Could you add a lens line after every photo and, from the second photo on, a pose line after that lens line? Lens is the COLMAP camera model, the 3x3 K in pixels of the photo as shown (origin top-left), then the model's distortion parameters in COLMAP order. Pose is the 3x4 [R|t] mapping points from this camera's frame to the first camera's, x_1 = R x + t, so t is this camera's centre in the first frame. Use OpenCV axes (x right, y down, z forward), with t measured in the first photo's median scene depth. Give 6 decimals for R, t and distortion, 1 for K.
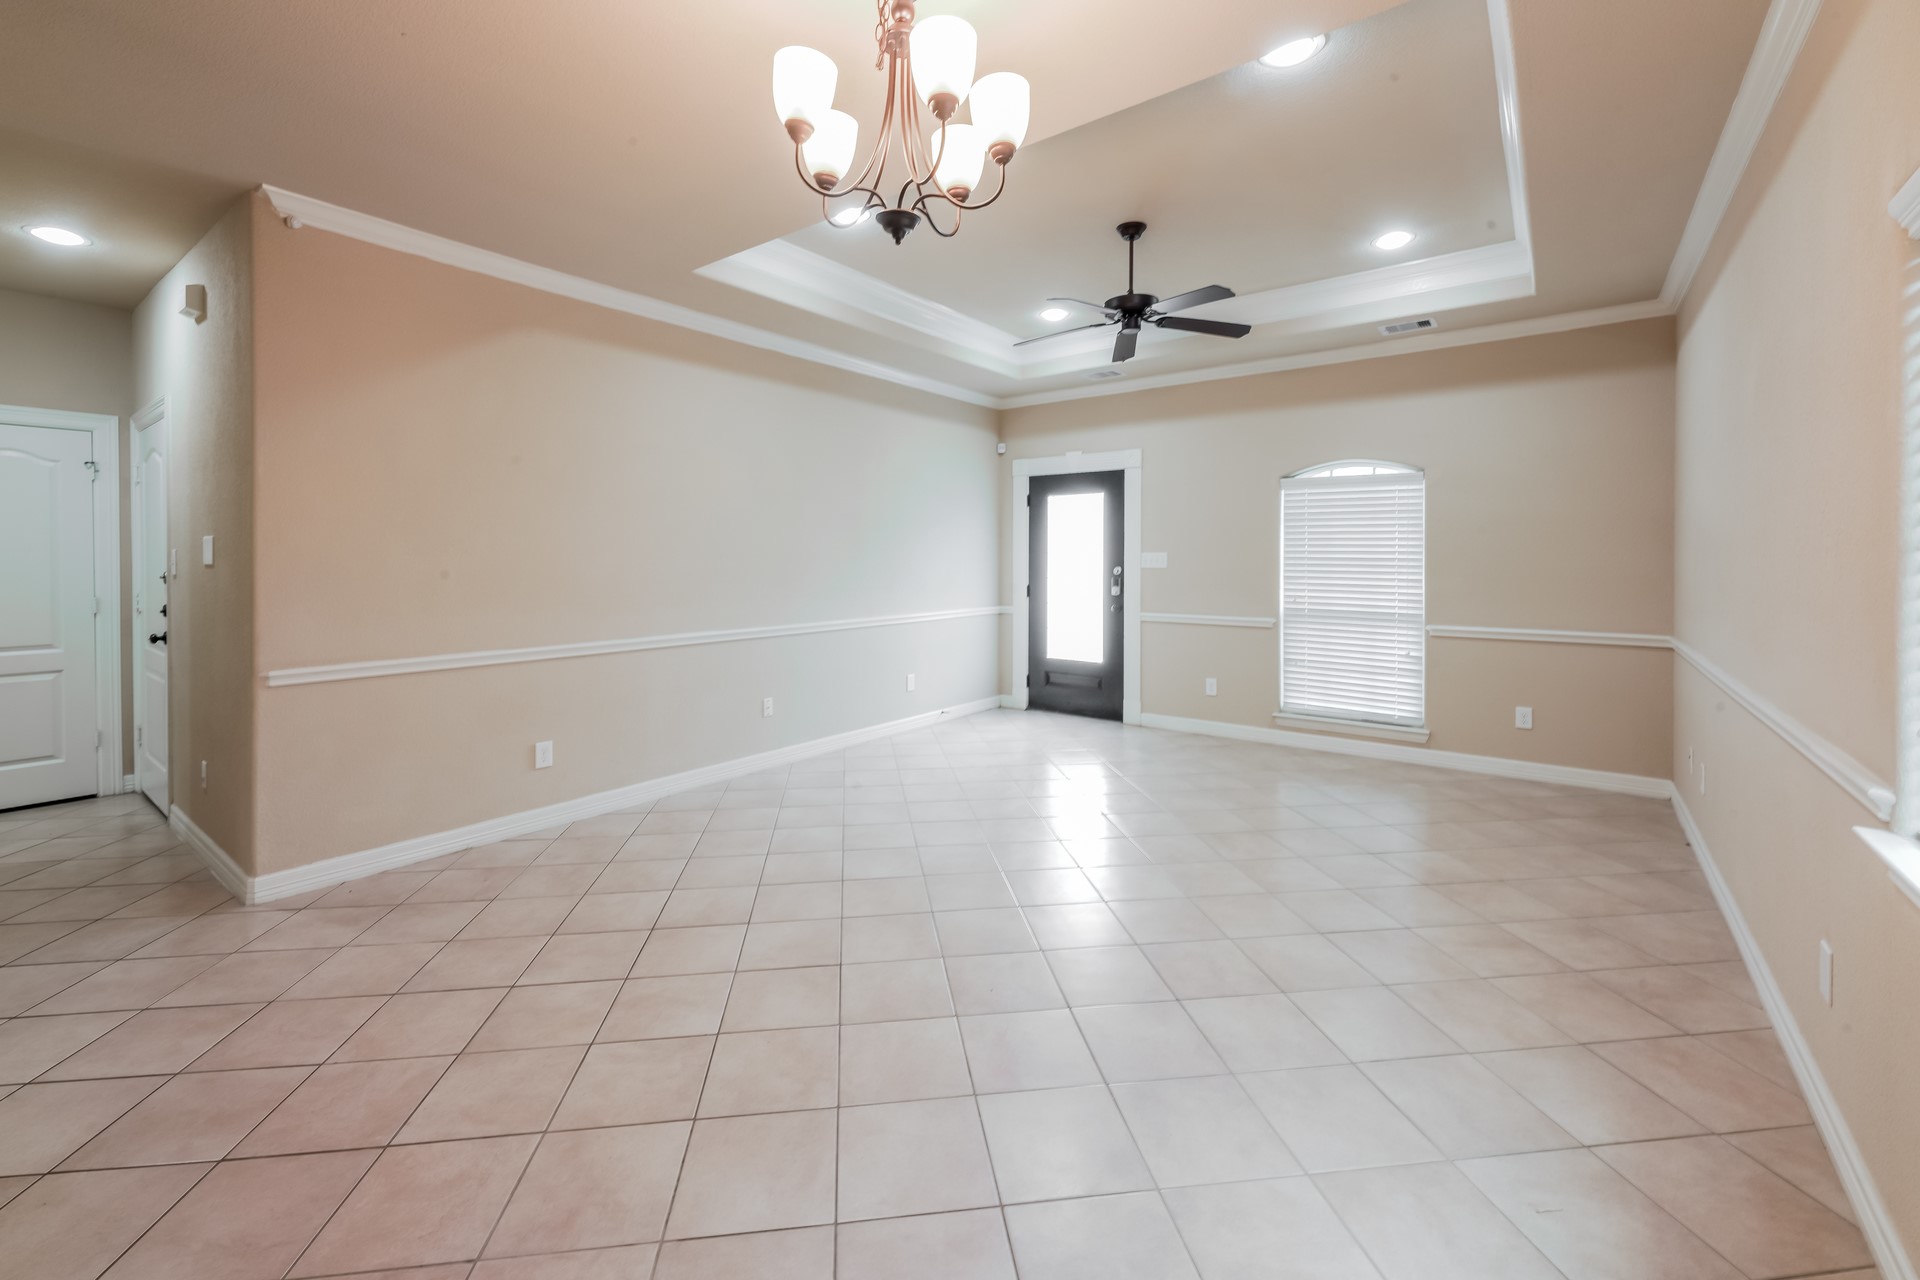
lens RADIAL K [[784.0, 0, 935.8], [0, 784.0, 560.3], [0, 0, 1]] dist [0.001802, -0.002185]
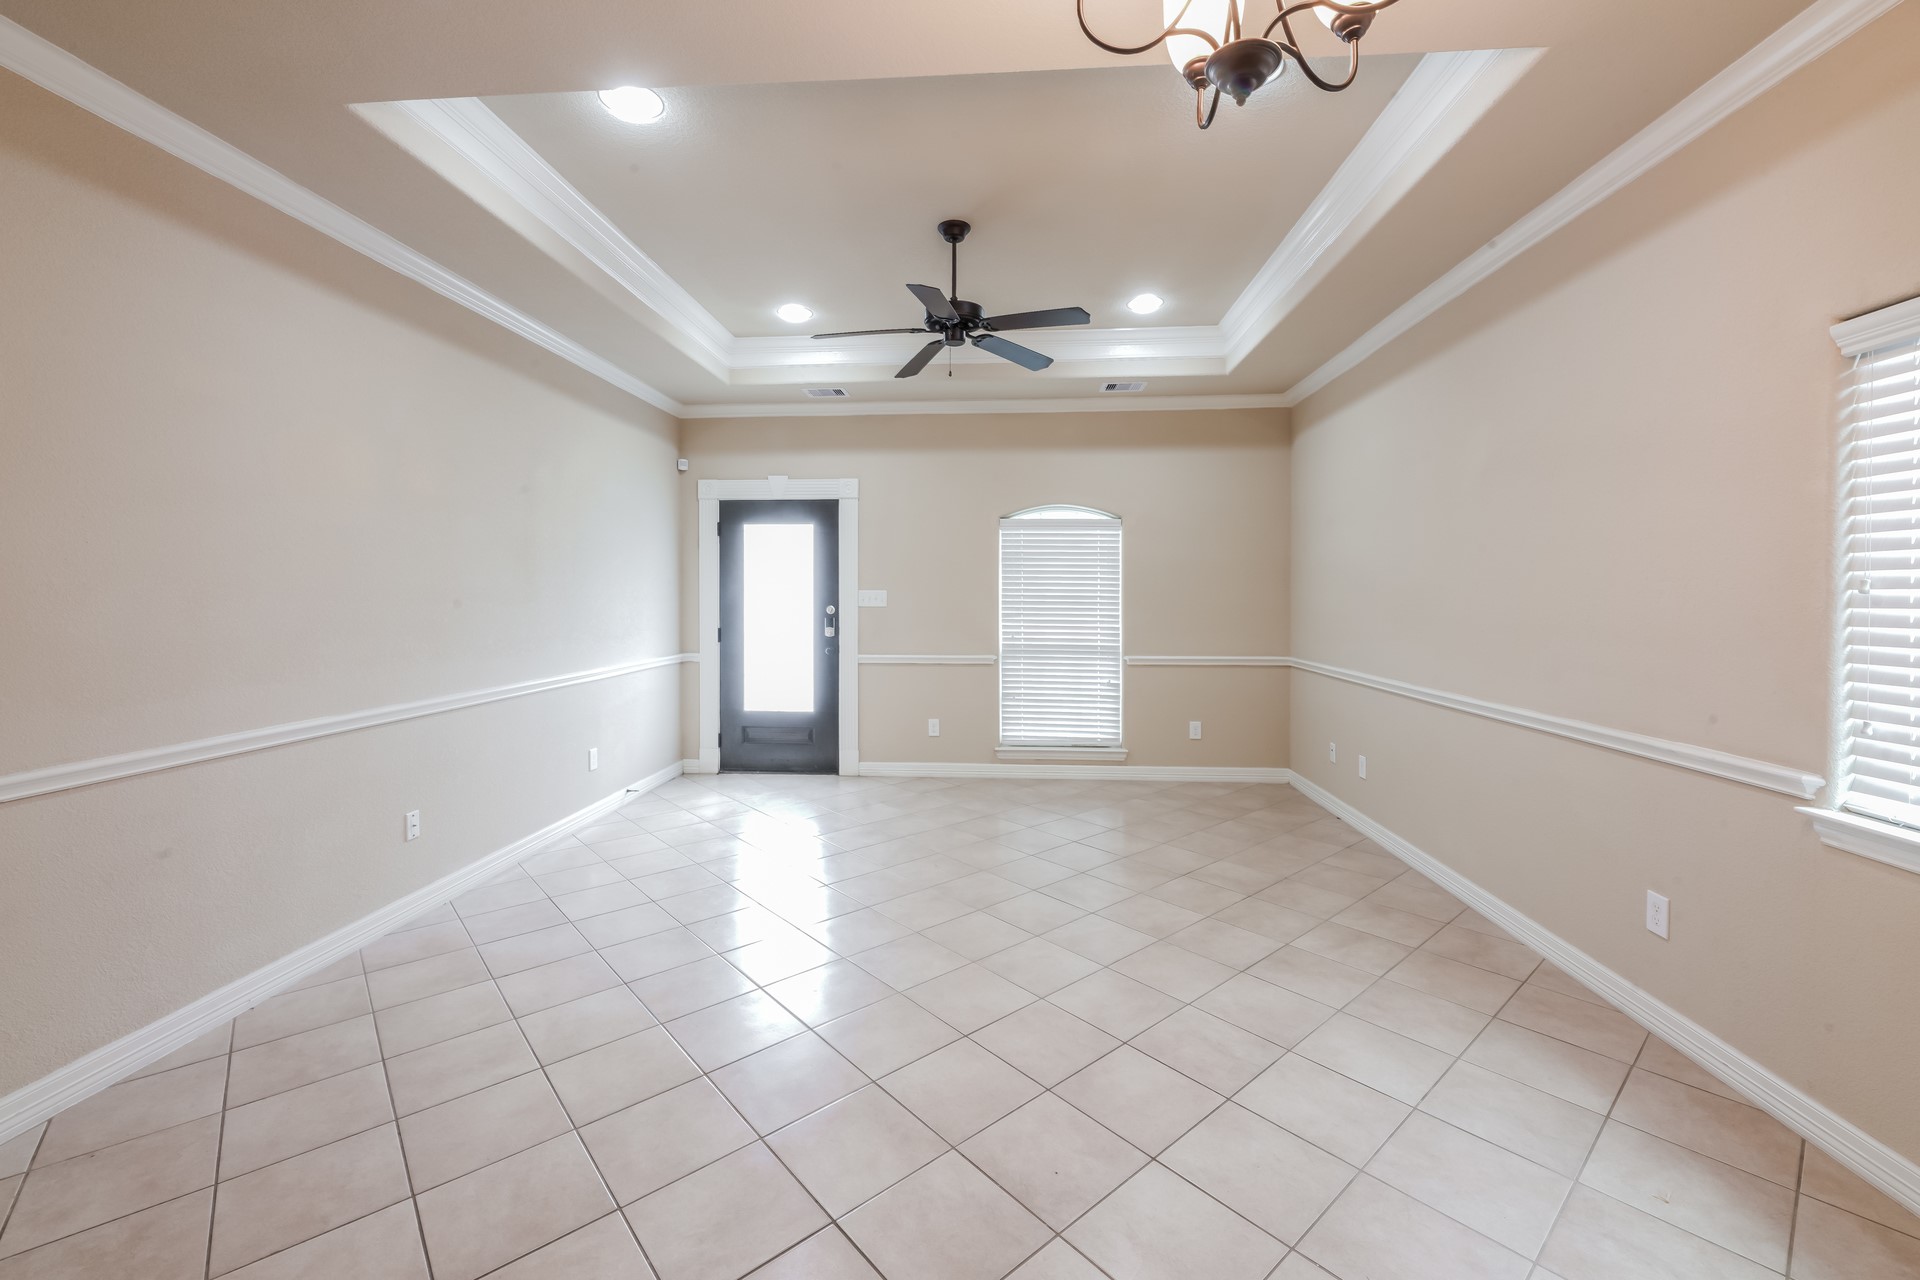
lens RADIAL K [[784.0, 0, 959.6], [0, 784.0, 603.8], [0, 0, 1]] dist [0.001802, -0.002185]
pose [[0.829914, -0.006542, 0.557853, -0.180901], [0.001656, 0.999956, 0.009262, -0.002522], [-0.557889, -0.006763, 0.829888, 0.183076]]
